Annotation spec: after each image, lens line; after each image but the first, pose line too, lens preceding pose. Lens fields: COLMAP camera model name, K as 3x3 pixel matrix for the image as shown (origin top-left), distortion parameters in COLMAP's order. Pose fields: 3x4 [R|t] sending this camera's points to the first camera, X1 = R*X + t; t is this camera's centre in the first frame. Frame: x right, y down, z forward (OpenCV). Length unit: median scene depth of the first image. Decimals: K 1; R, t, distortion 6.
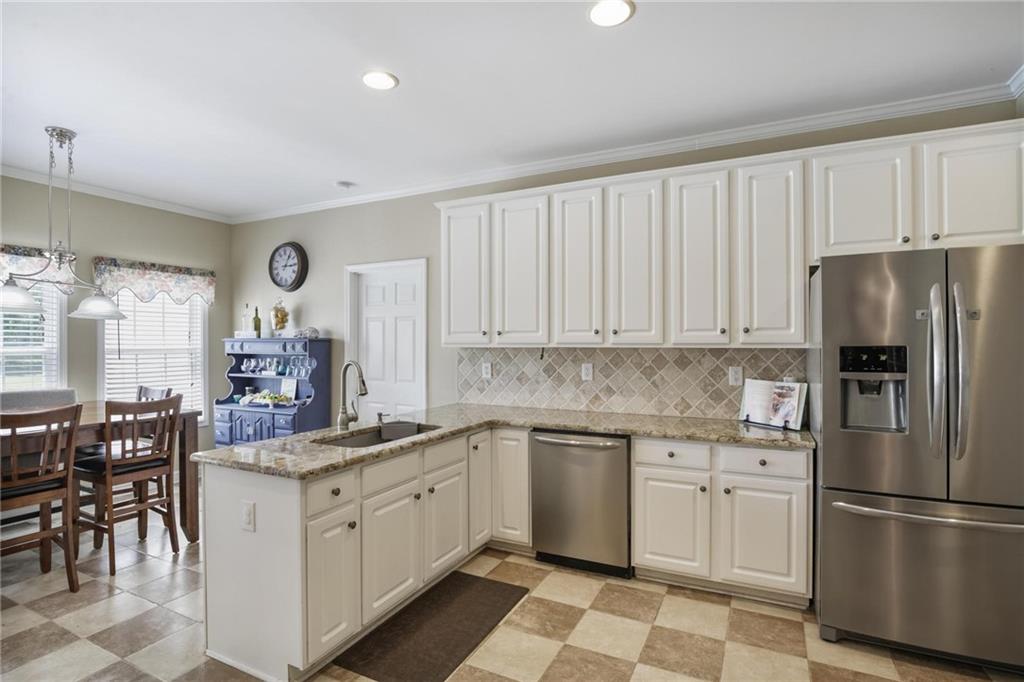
lens RADIAL K [[512.7, 0, 515.9], [0, 512.7, 341.0], [0, 0, 1]] dist [-0.018261, 0.001450]
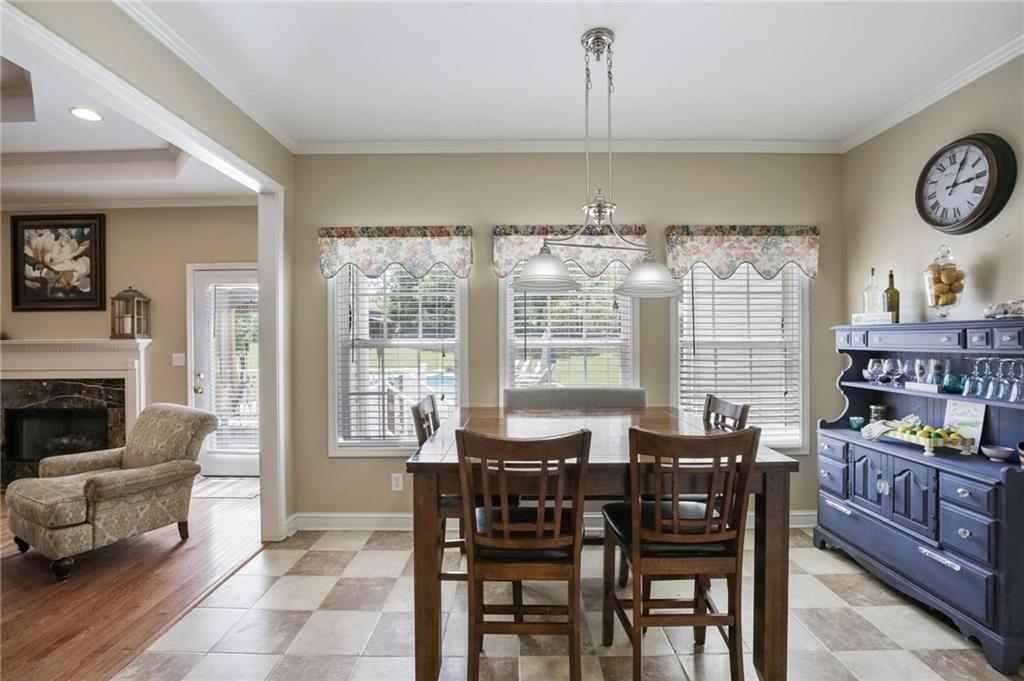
lens RADIAL K [[471.2, 0, 511.8], [0, 471.2, 341.4], [0, 0, 1]] dist [-0.035319, 0.005685]
pose [[0.445096, 0.001042, -0.895482, -0.259364], [0.003500, 0.999990, 0.002903, 0.012500], [0.895476, -0.004427, 0.445088, 0.424776]]
